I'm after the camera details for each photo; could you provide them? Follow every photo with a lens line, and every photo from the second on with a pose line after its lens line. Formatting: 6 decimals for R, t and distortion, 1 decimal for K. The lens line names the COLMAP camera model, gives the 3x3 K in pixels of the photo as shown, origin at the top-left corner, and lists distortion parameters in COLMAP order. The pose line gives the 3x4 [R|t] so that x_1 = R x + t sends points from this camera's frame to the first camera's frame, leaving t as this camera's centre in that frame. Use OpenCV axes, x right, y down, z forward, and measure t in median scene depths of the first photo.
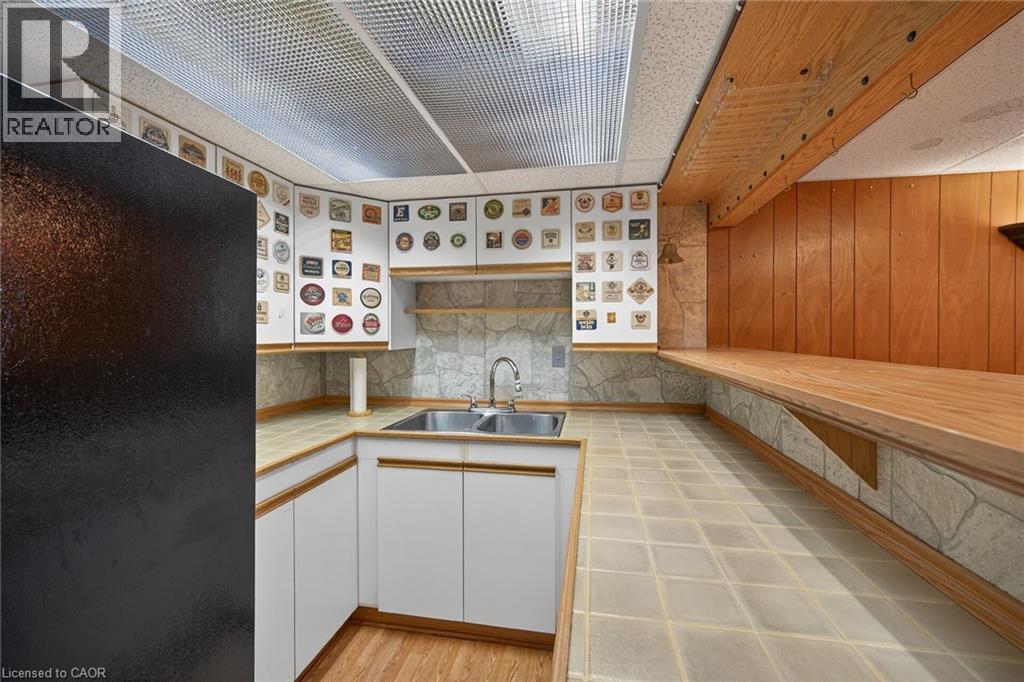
lens RADIAL K [[403.0, 0, 516.1], [0, 403.0, 334.0], [0, 0, 1]] dist [0.001022, 0.000055]
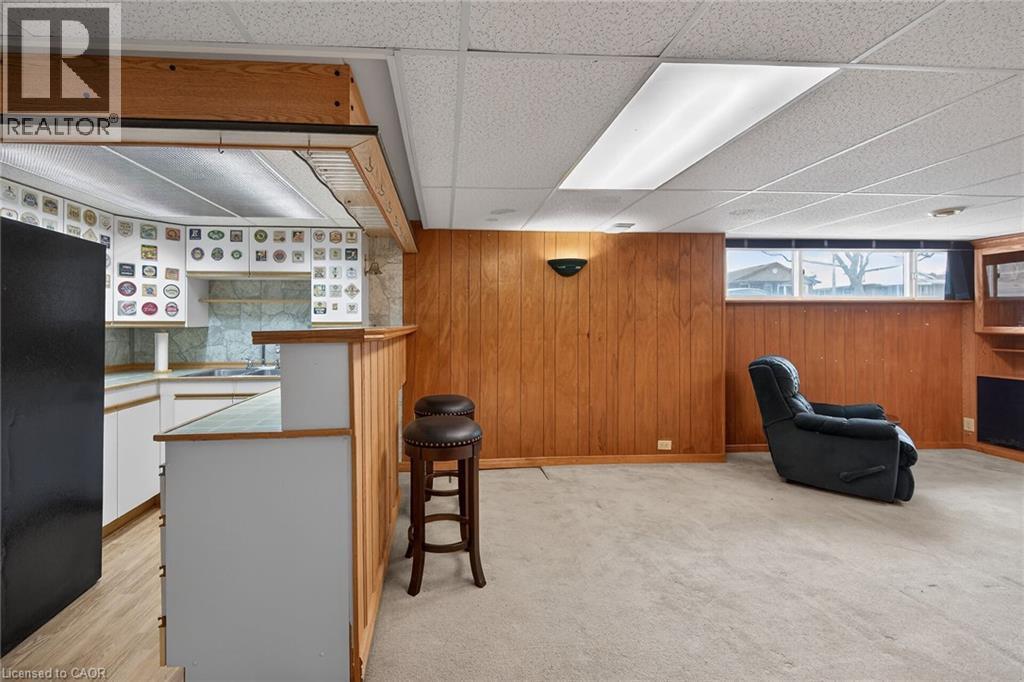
lens RADIAL K [[505.2, 0, 511.7], [0, 505.2, 322.5], [0, 0, 1]] dist [-0.000518, -0.000537]
pose [[0.973679, 0.004579, 0.227876, 0.439268], [-0.003104, 0.999972, -0.006834, 0.033912], [-0.227901, 0.005946, 0.973666, -1.104084]]
